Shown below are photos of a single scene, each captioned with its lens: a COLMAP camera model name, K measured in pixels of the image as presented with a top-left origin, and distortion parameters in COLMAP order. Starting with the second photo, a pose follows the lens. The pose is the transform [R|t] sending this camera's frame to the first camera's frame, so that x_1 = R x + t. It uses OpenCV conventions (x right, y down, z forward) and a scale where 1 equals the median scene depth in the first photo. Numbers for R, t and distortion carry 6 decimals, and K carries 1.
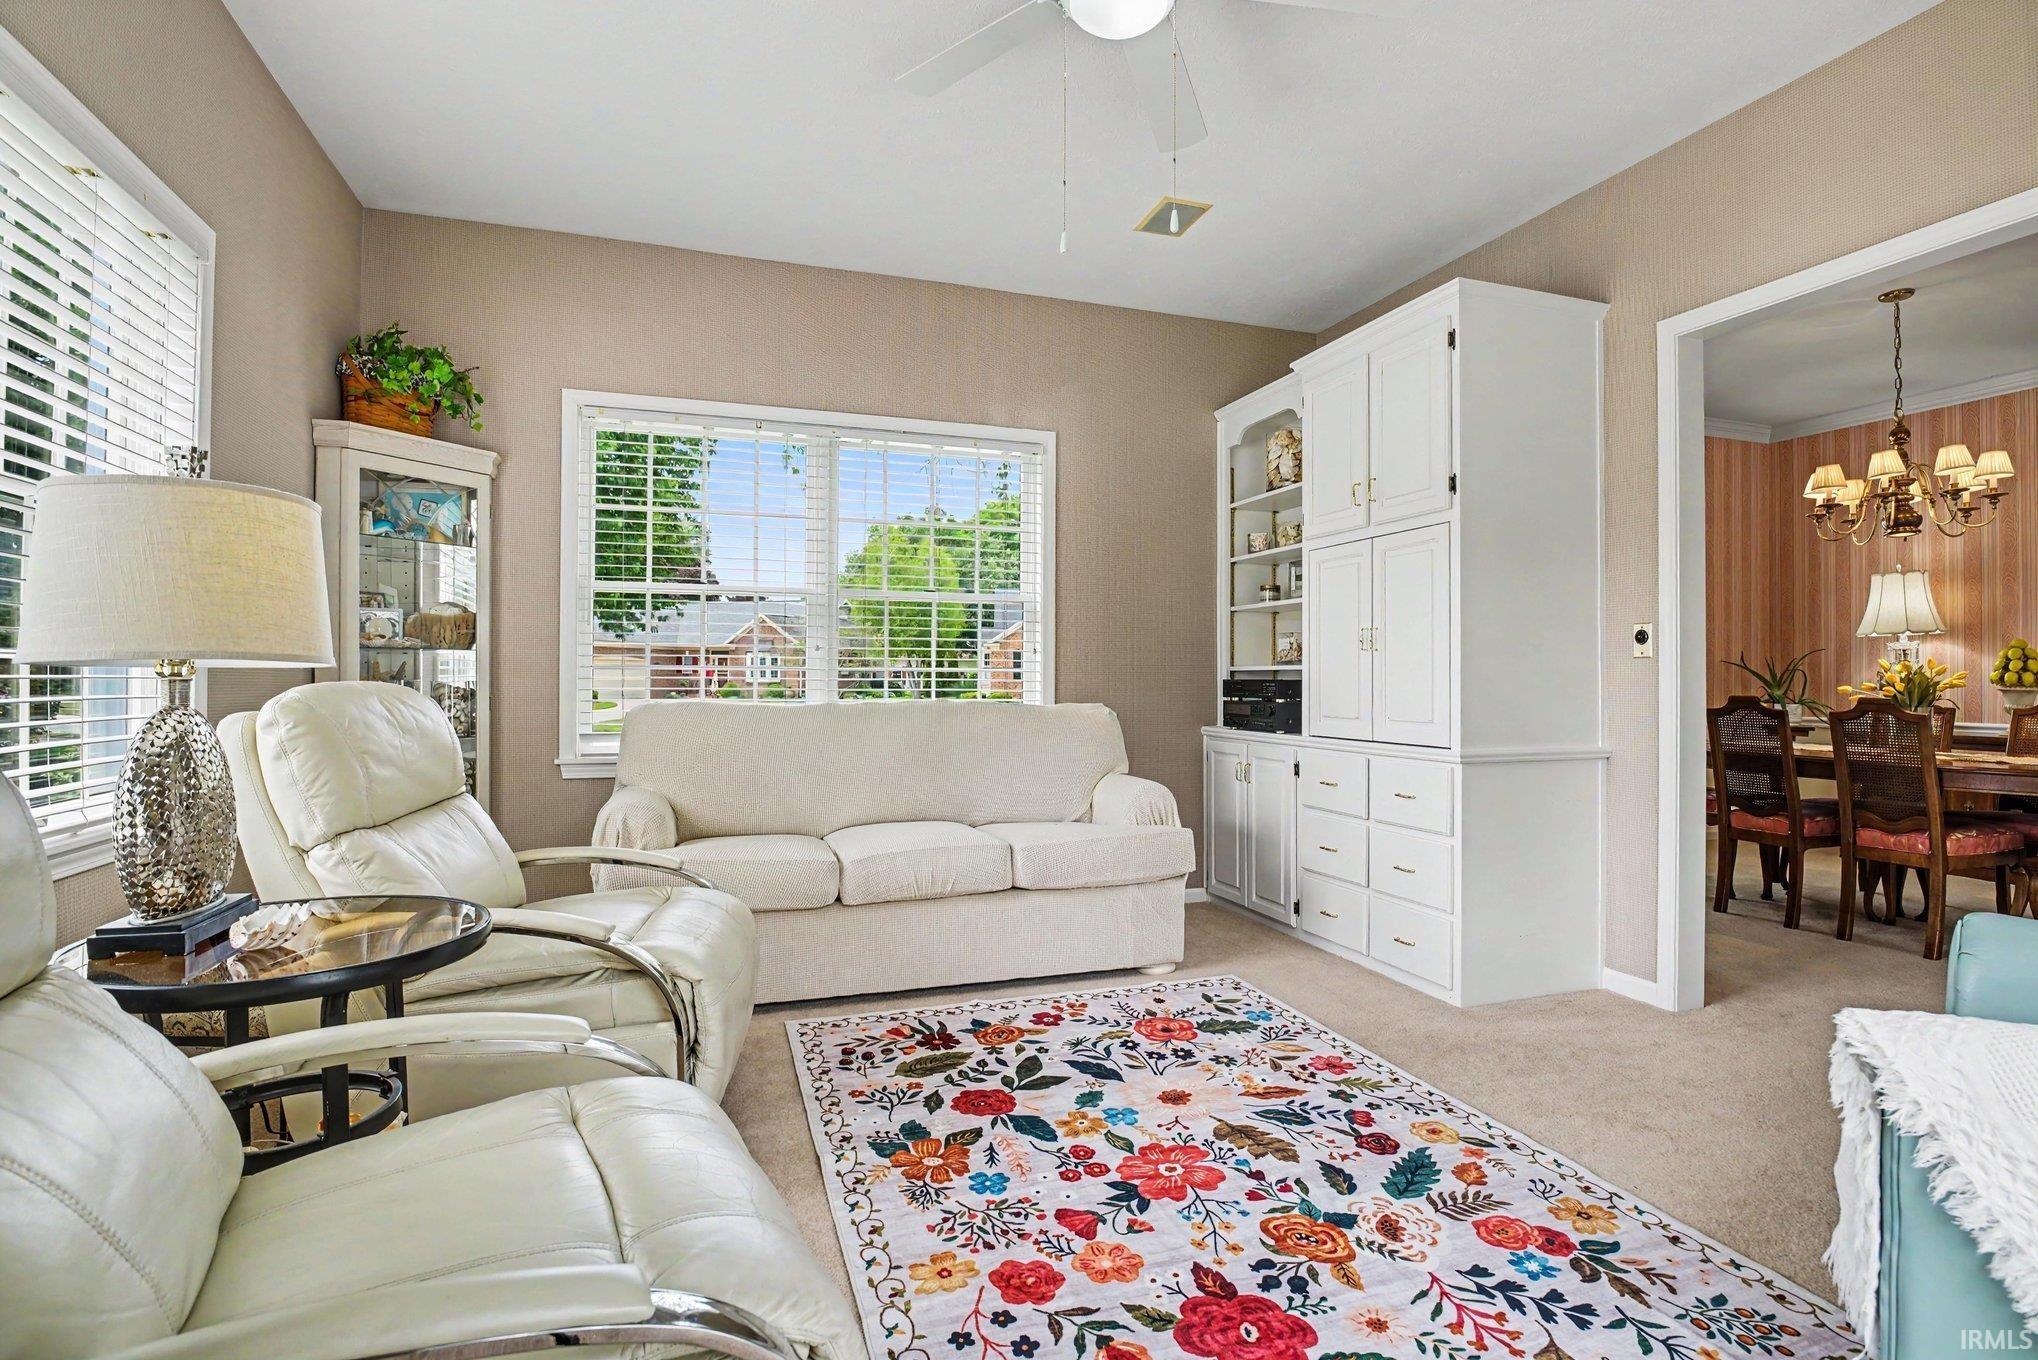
lens RADIAL K [[1015.5, 0, 1022.4], [0, 1015.5, 674.3], [0, 0, 1]] dist [-0.025704, -0.002890]
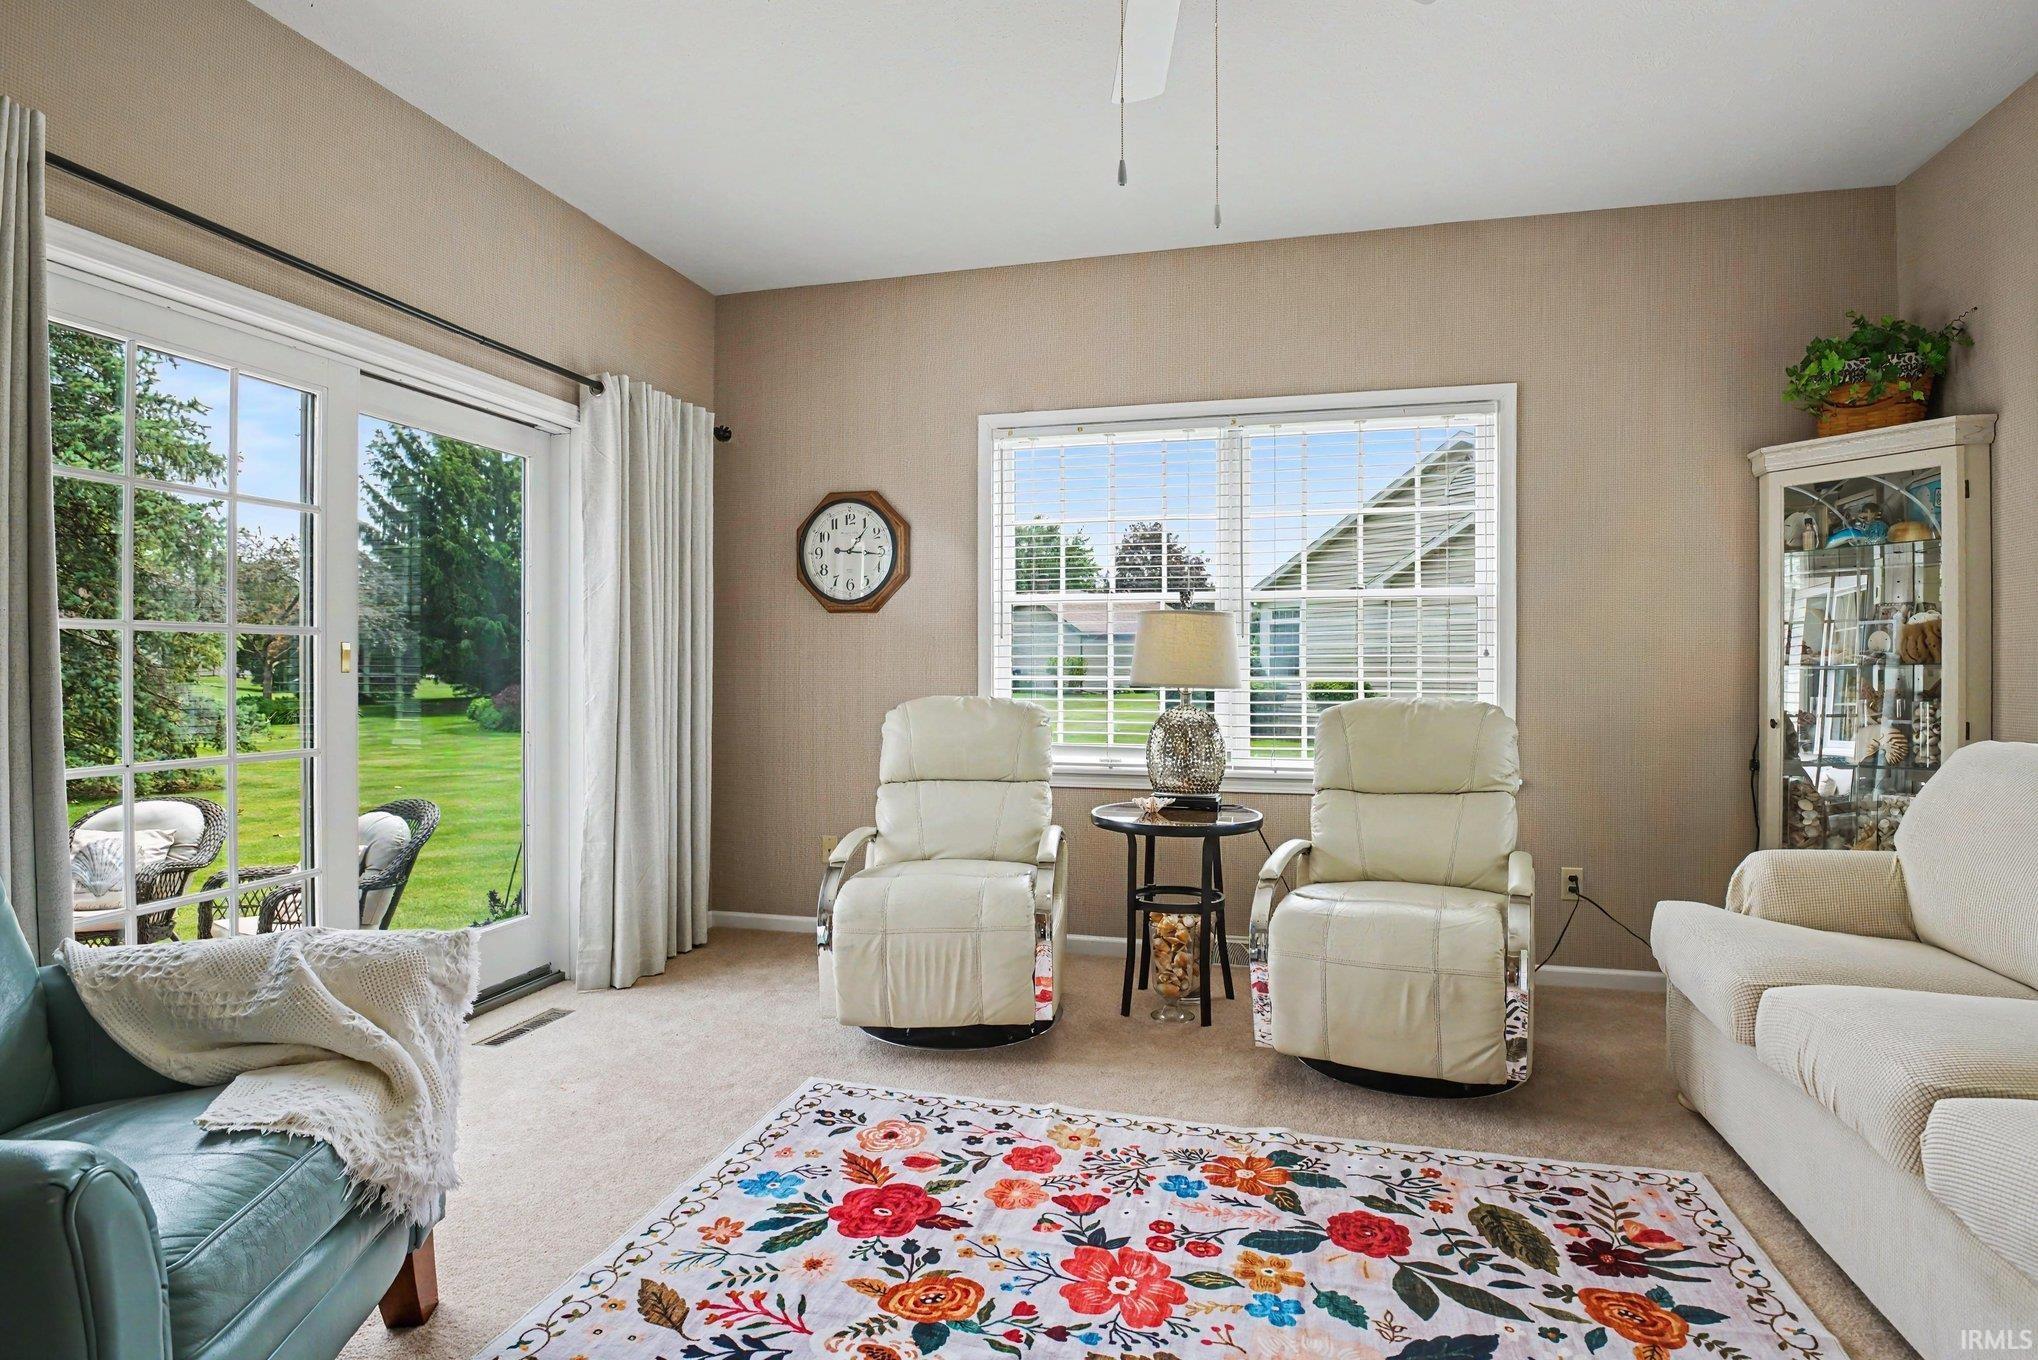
lens RADIAL K [[1015.5, 0, 1020.8], [0, 1015.5, 680.0], [0, 0, 1]] dist [-0.025704, -0.002890]
pose [[-0.565544, 0.004263, -0.824707, 0.906122], [0.000739, 0.999989, 0.004662, -0.022741], [0.824718, 0.002027, -0.565541, 1.431247]]
